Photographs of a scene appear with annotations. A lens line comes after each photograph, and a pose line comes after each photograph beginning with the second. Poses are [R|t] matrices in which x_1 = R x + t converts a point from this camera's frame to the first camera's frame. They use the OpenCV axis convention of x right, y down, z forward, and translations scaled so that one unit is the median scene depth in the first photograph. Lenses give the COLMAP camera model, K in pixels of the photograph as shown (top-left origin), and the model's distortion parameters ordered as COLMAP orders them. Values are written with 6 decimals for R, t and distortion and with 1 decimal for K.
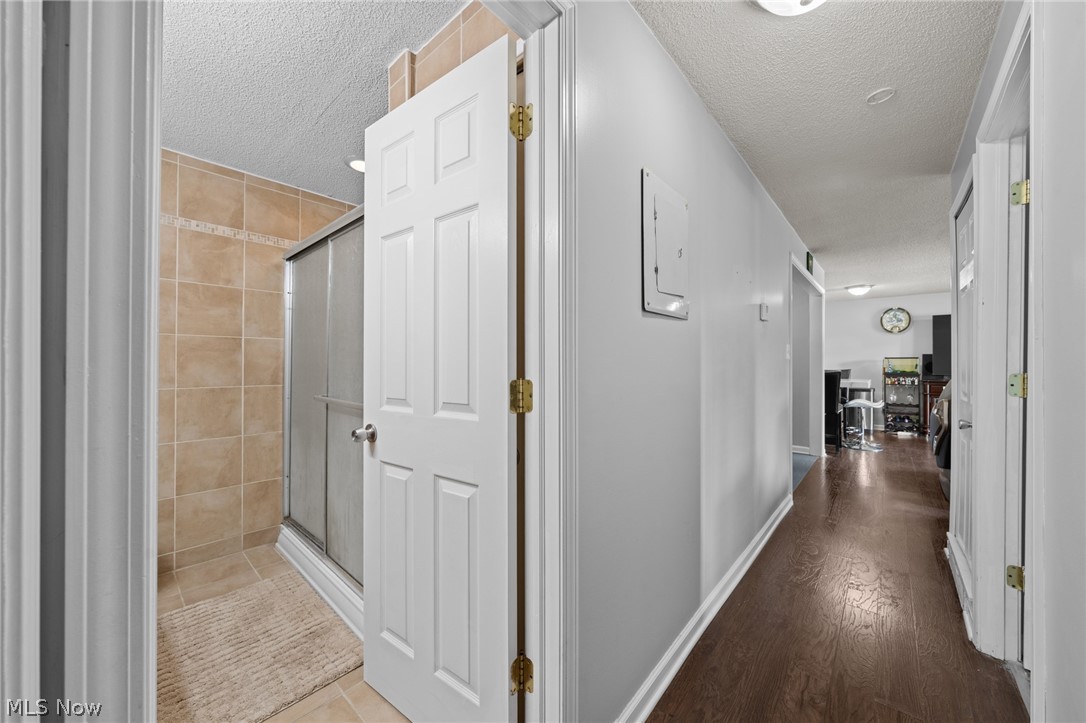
lens RADIAL K [[399.9, 0, 543.3], [0, 399.9, 363.0], [0, 0, 1]] dist [-0.000389, -0.000033]
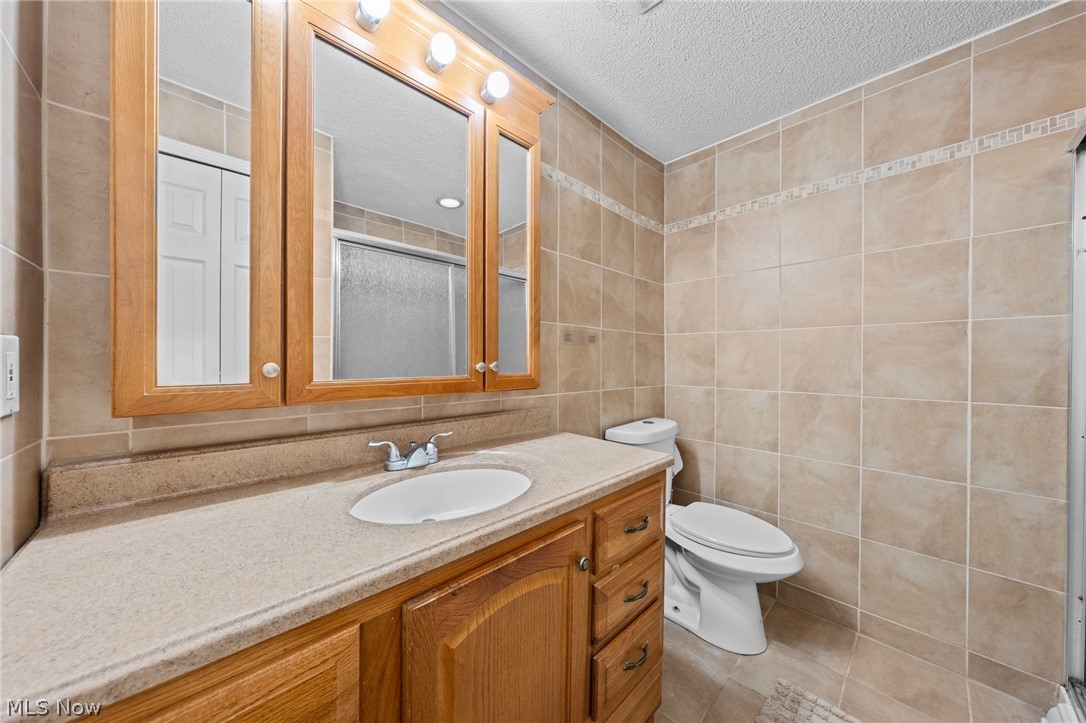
lens RADIAL K [[366.9, 0, 544.8], [0, 366.9, 360.9], [0, 0, 1]] dist [-0.002999, -0.000166]
pose [[-0.073018, 0.000996, -0.997330, -0.167614], [0.000158, 1.000000, 0.000987, -0.003923], [0.997331, -0.000086, -0.073018, 0.418408]]
